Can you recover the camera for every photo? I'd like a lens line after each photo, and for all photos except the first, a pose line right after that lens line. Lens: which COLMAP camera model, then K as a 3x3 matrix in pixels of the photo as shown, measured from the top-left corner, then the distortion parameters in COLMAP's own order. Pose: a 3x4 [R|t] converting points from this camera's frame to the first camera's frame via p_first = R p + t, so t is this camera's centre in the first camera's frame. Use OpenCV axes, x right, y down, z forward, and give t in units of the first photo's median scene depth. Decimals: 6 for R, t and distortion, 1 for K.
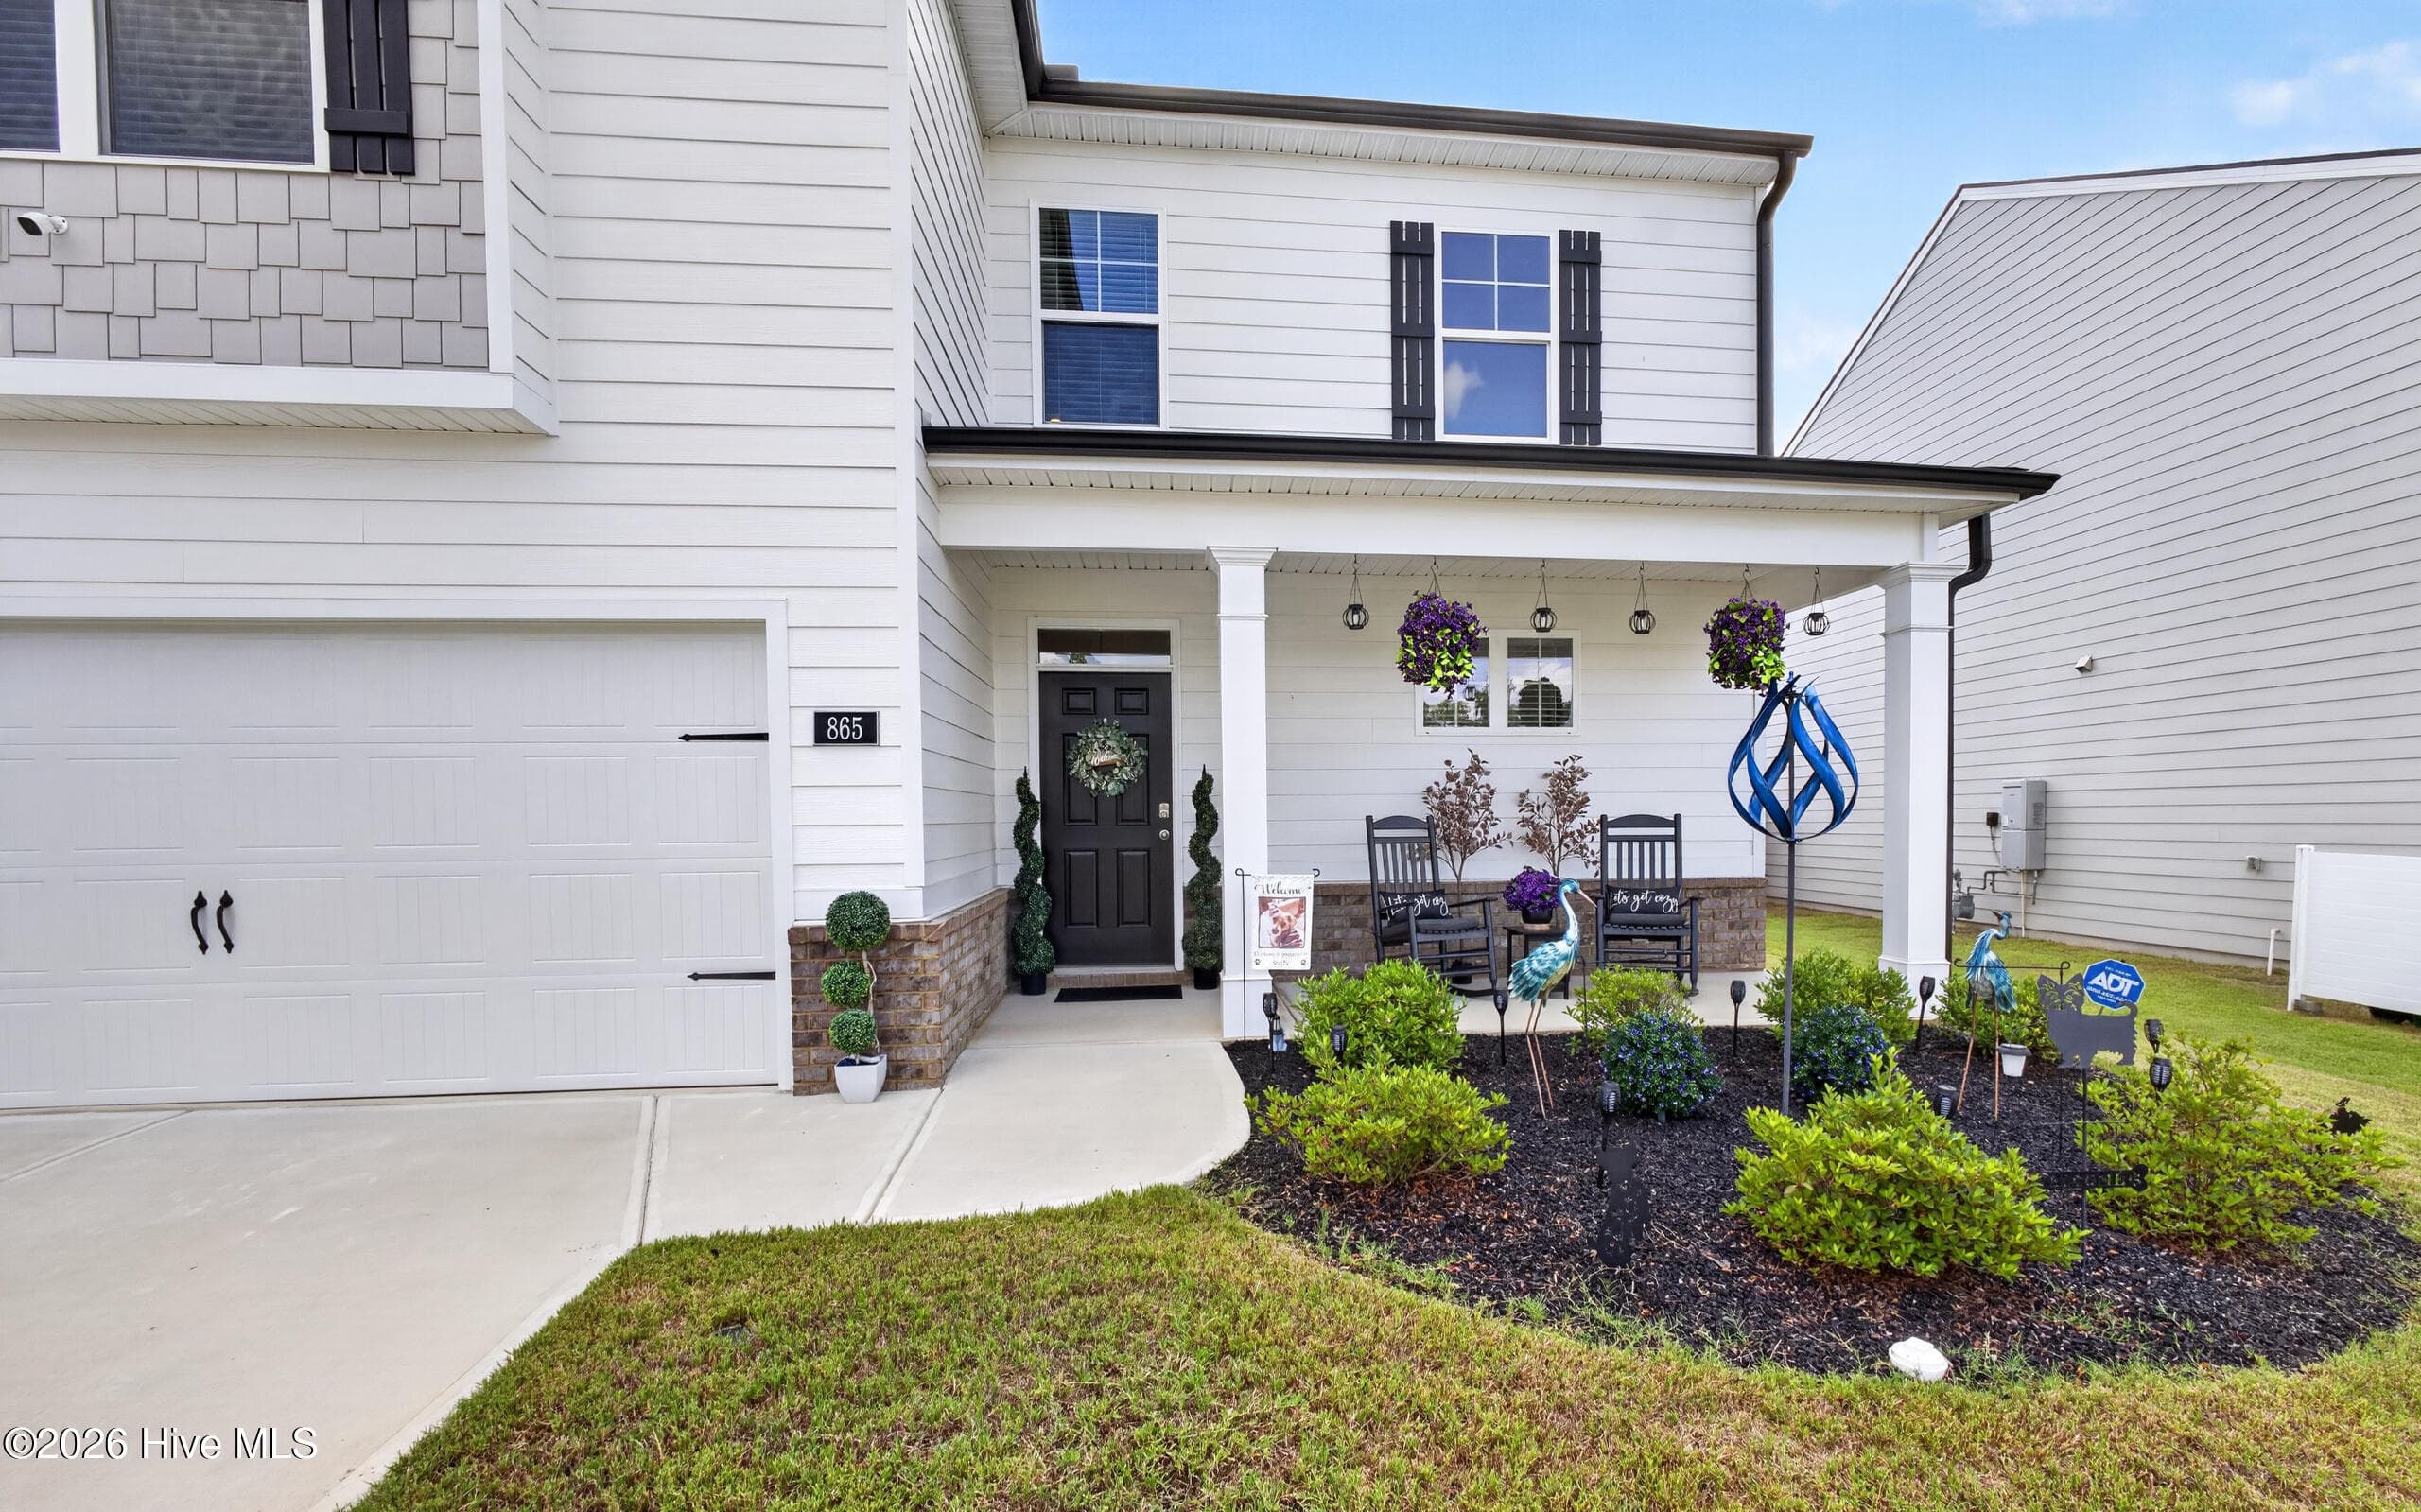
lens RADIAL K [[1113.3, 0, 1289.3], [0, 1113.3, 869.1], [0, 0, 1]] dist [-0.017823, 0.006392]
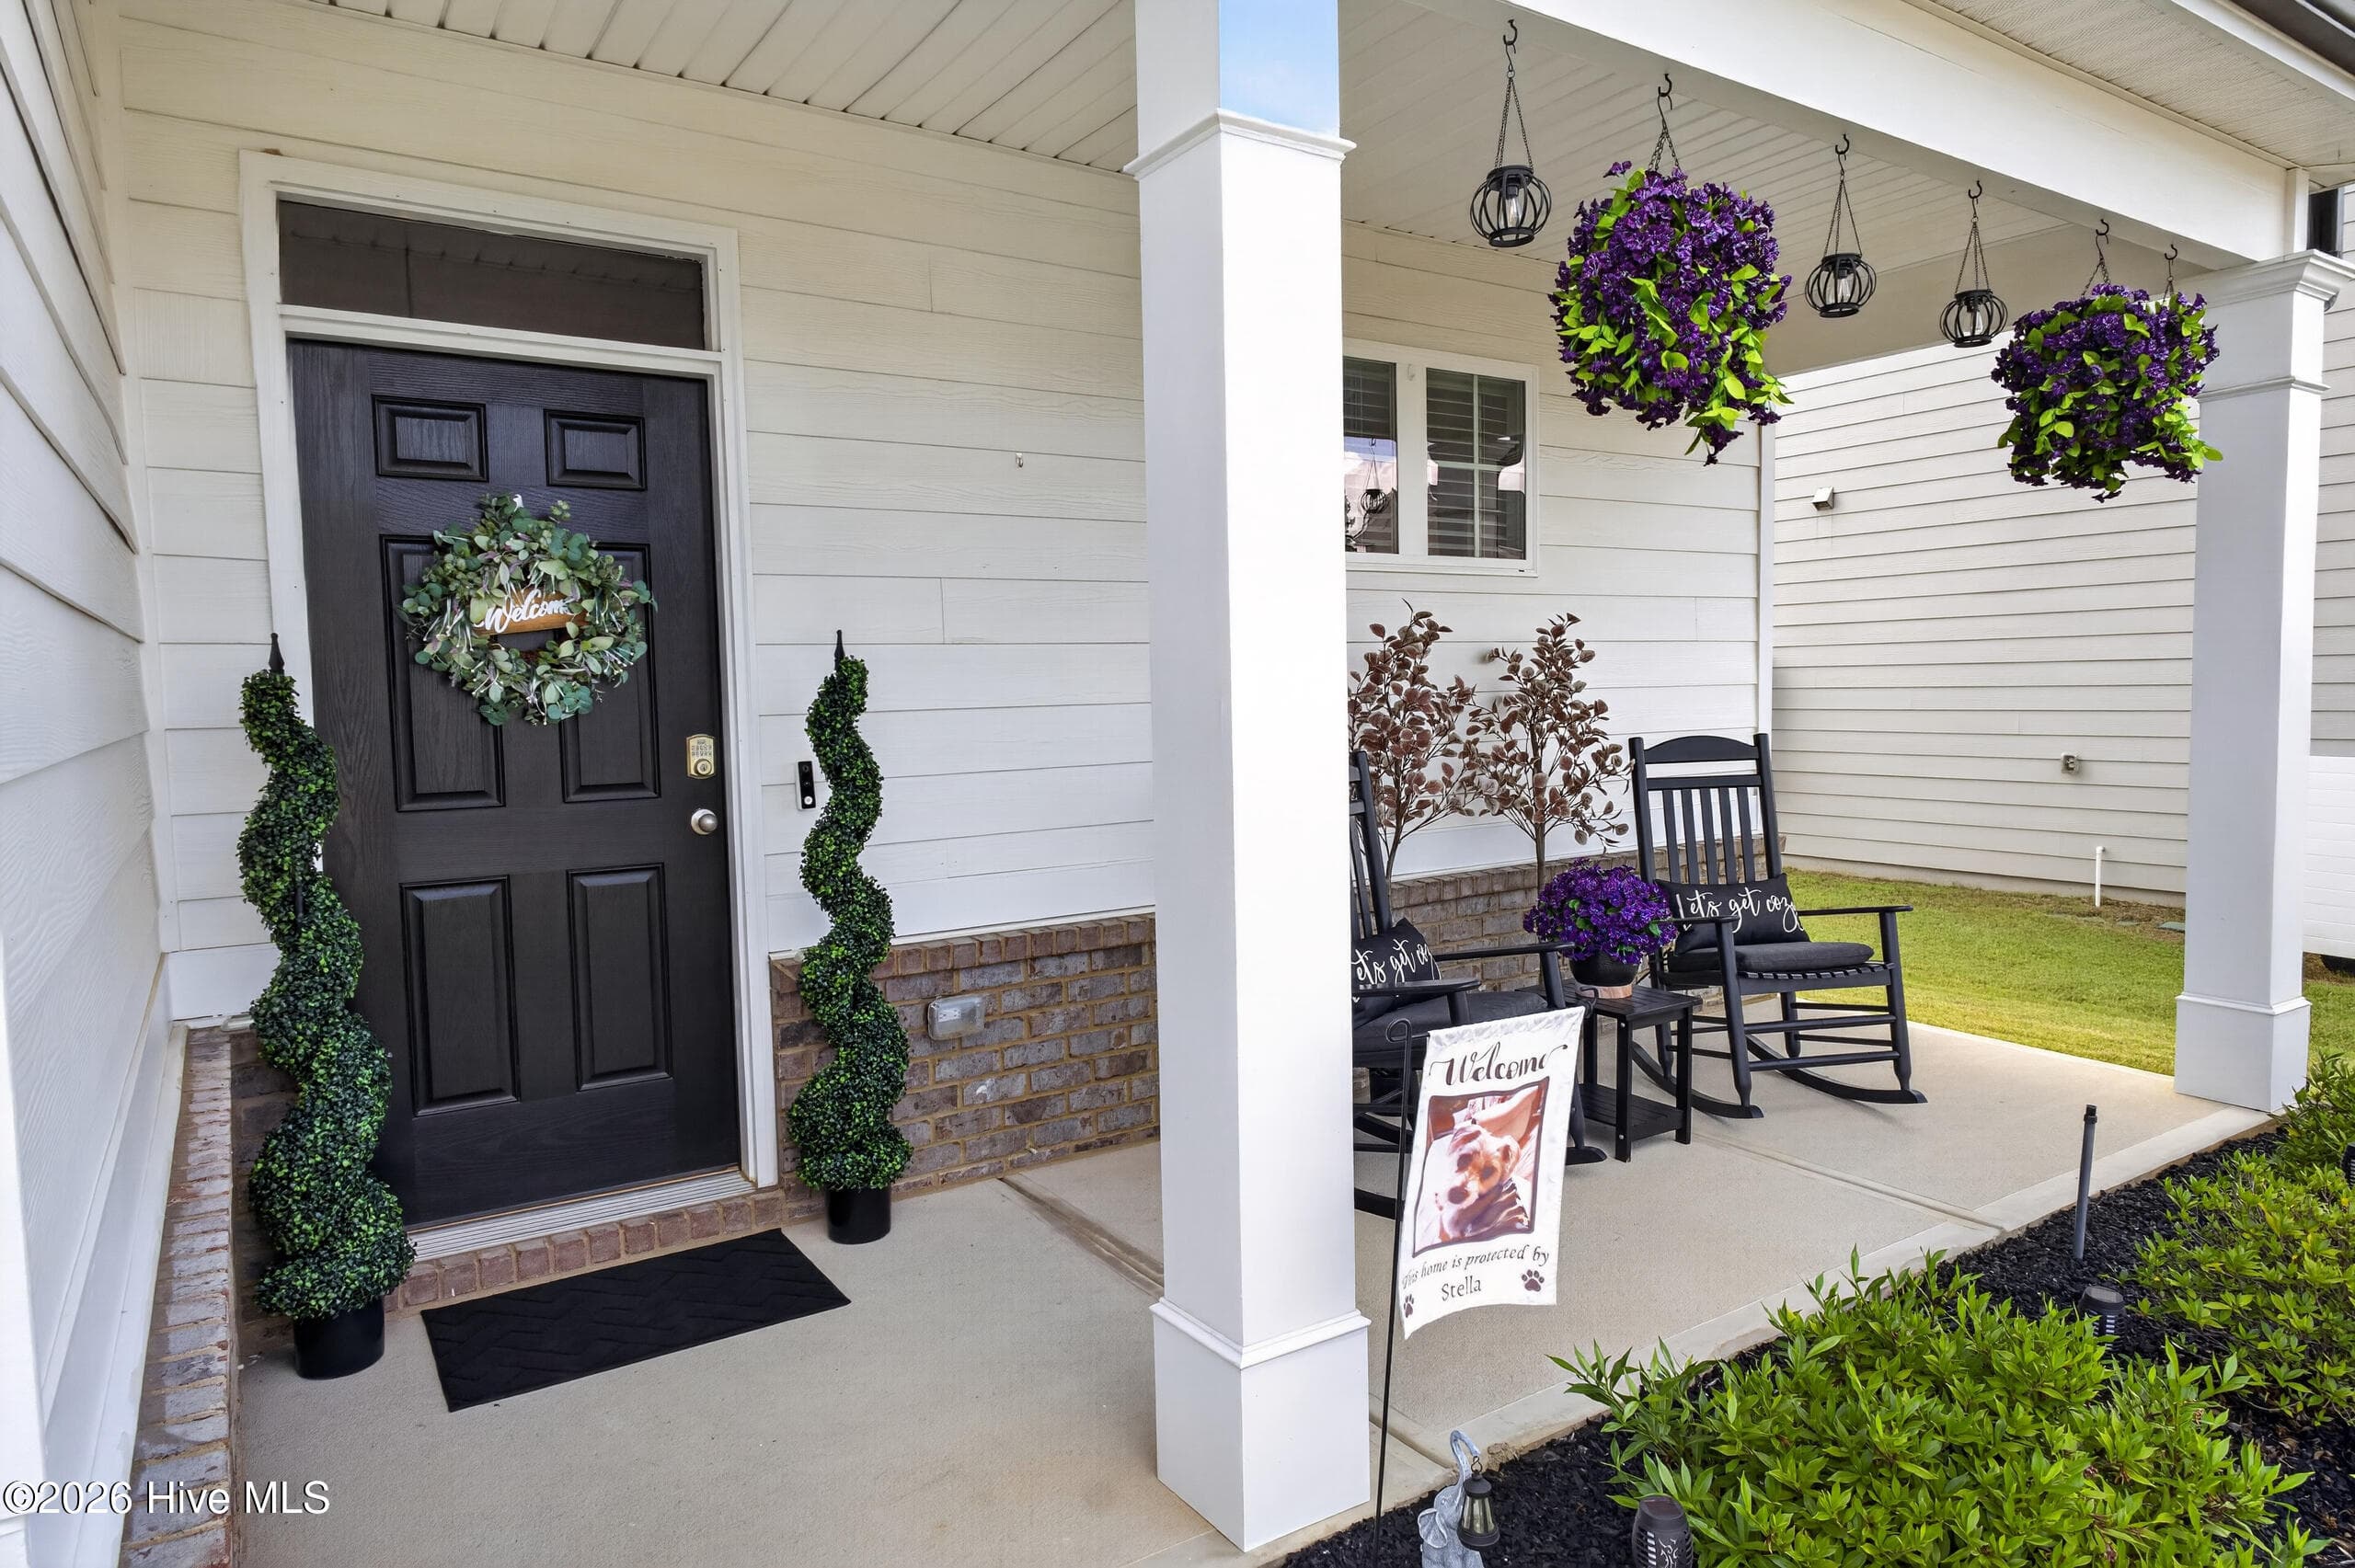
lens RADIAL K [[1431.0, 0, 1177.5], [0, 1431.0, 784.0], [0, 0, 1]] dist [-0.006122, -0.000227]
pose [[0.893512, -0.042026, 0.447068, -0.190036], [0.033659, 0.999078, 0.026647, -0.052876], [-0.447775, -0.008761, 0.894103, 0.529864]]
